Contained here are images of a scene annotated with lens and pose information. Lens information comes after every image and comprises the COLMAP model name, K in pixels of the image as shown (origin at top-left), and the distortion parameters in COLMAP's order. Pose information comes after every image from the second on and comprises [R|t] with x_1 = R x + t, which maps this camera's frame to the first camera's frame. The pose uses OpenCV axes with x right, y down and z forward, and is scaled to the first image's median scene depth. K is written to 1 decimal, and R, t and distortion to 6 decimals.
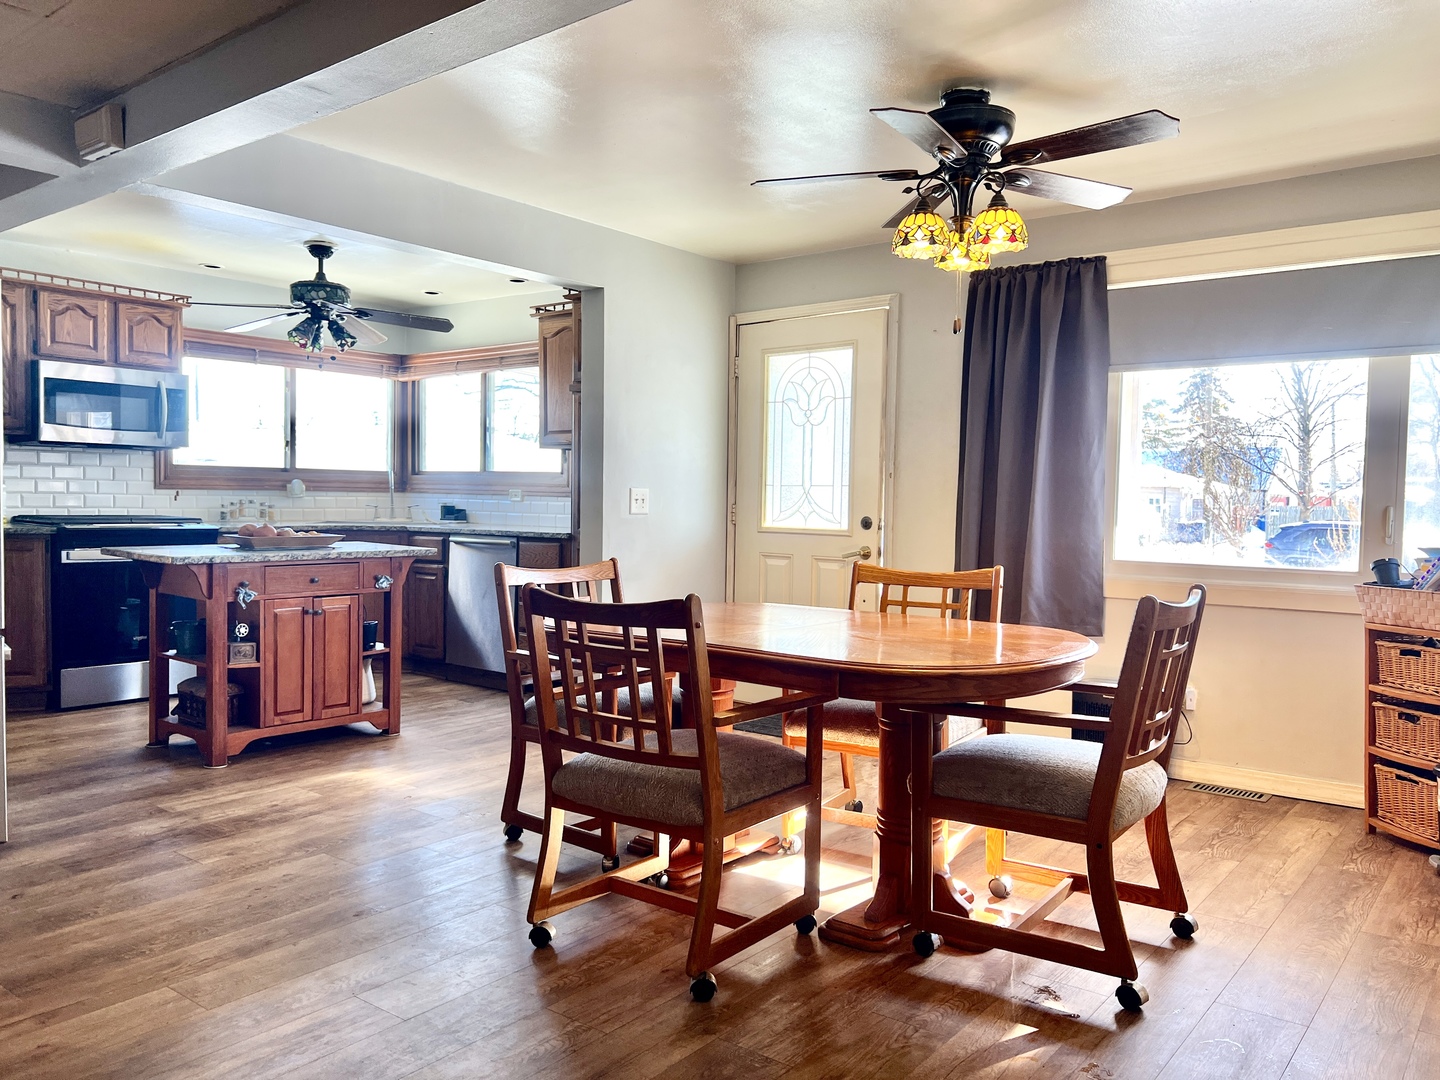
lens RADIAL K [[1085.1, 0, 717.3], [0, 1085.1, 548.0], [0, 0, 1]] dist [0.046898, -0.054991]
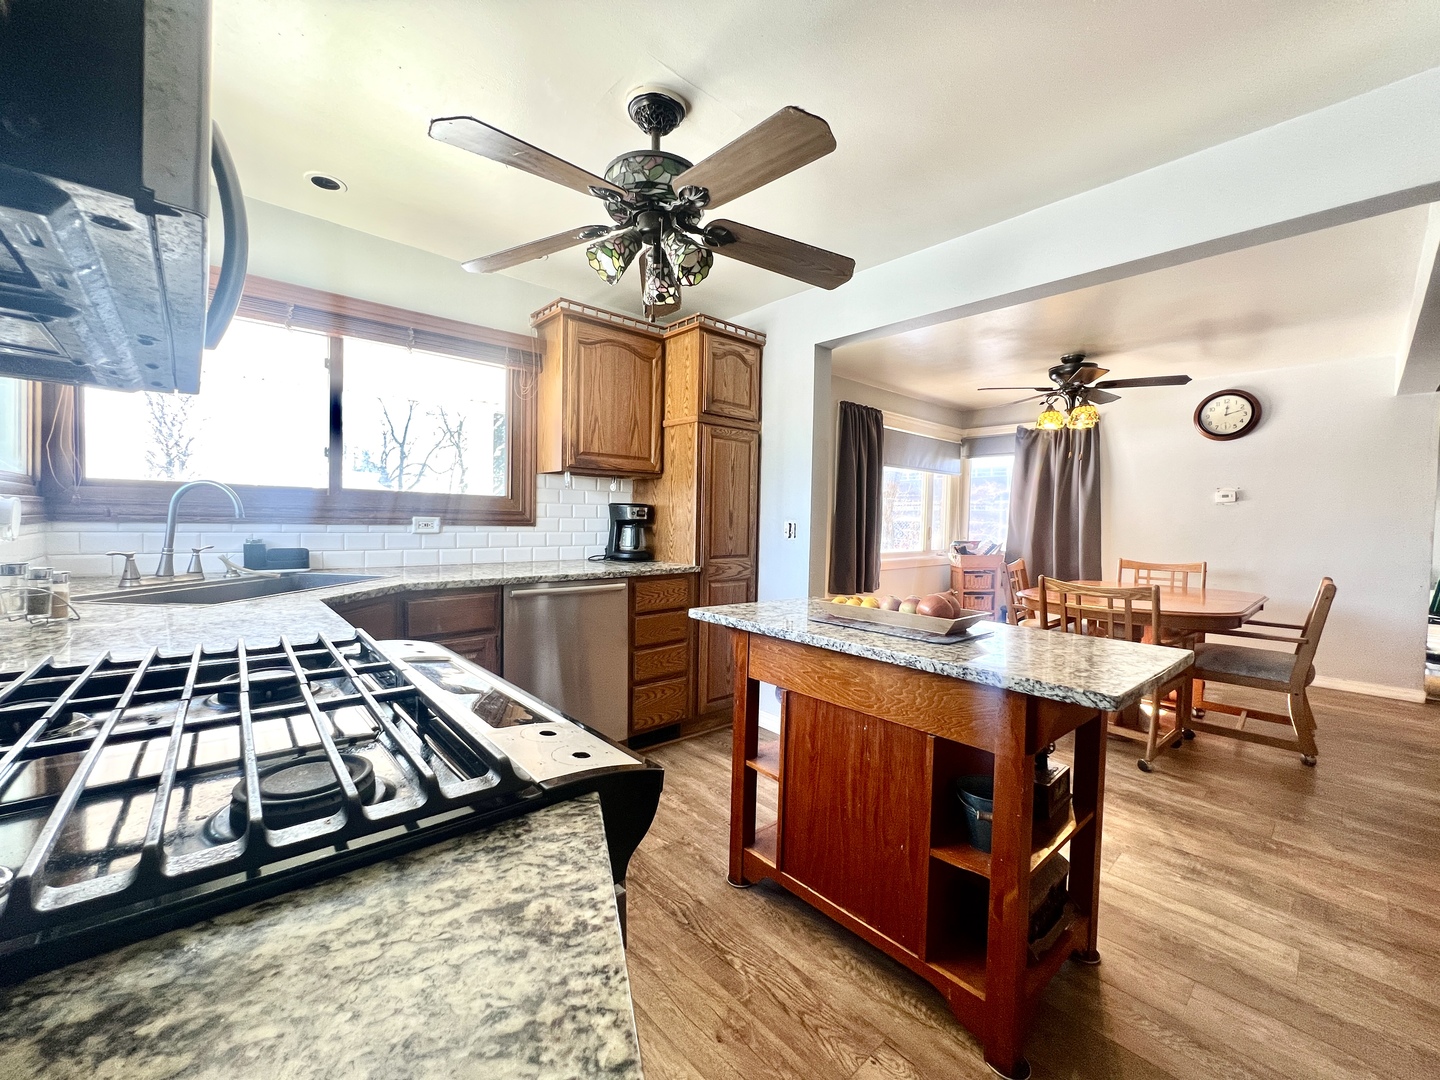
lens RADIAL K [[578.5, 0, 716.7], [0, 578.5, 535.0], [0, 0, 1]] dist [-0.003704, 0.002057]
pose [[0.163076, -0.042423, 0.985701, -0.661436], [0.029833, 0.998830, 0.038052, -0.062371], [-0.986162, 0.023201, 0.164151, 0.915421]]
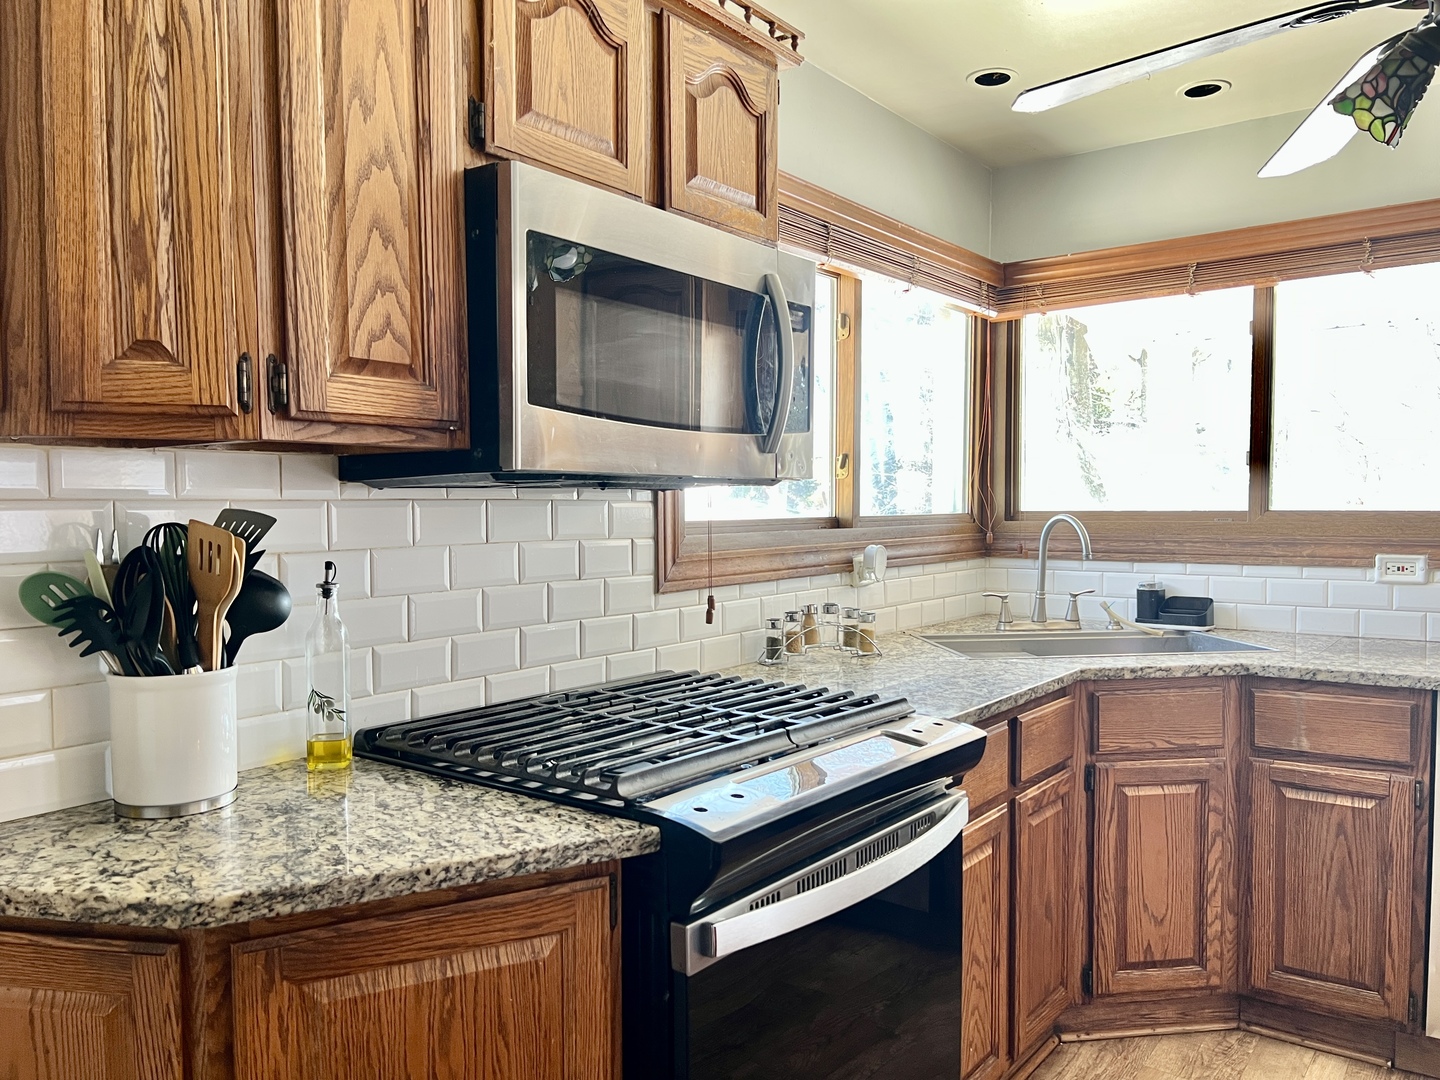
lens RADIAL K [[1085.1, 0, 723.6], [0, 1085.1, 547.5], [0, 0, 1]] dist [0.046898, -0.054991]
pose [[0.999214, -0.025735, 0.030153, -0.565357], [0.025924, 0.999647, -0.005882, -0.074988], [-0.029991, 0.006659, 0.999528, 0.721158]]
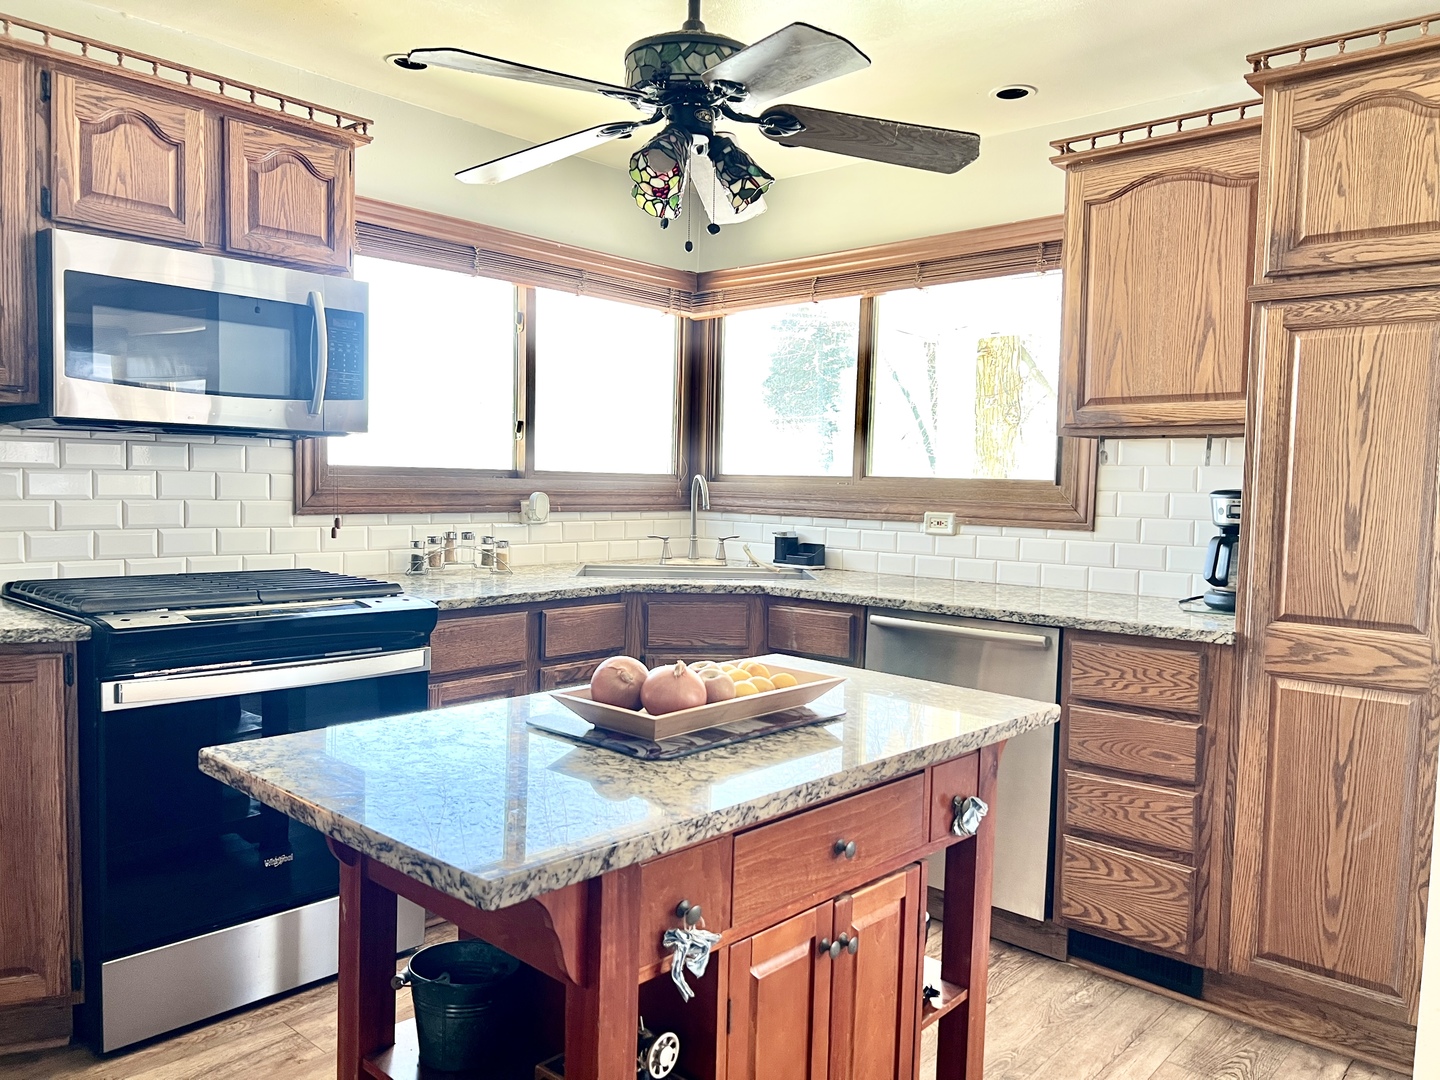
lens RADIAL K [[1085.1, 0, 733.4], [0, 1085.1, 550.3], [0, 0, 1]] dist [0.046898, -0.054991]
pose [[0.998875, 0.007164, -0.046886, -0.323277], [-0.006413, 0.999849, 0.016150, -0.052968], [0.046994, -0.015831, 0.998770, 0.567404]]
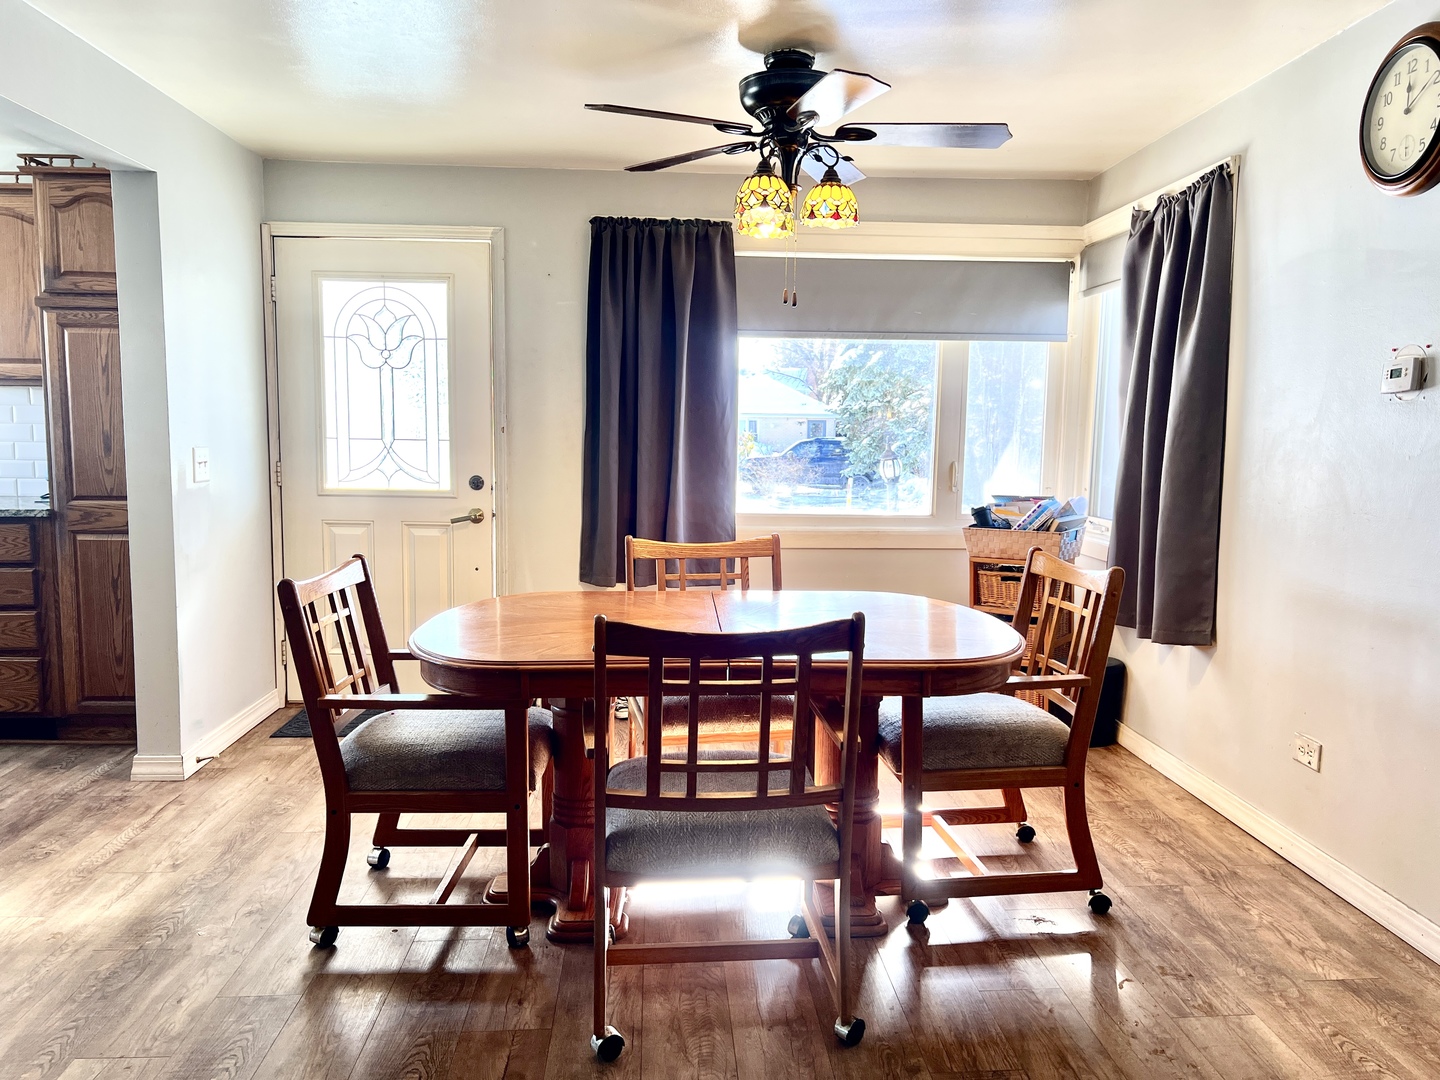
lens RADIAL K [[1085.1, 0, 732.8], [0, 1085.1, 551.4], [0, 0, 1]] dist [0.046898, -0.054991]
pose [[0.741950, -0.080961, 0.665549, -0.290407], [0.028520, 0.995595, 0.089315, -0.037938], [-0.669848, -0.047285, 0.740991, 0.171938]]
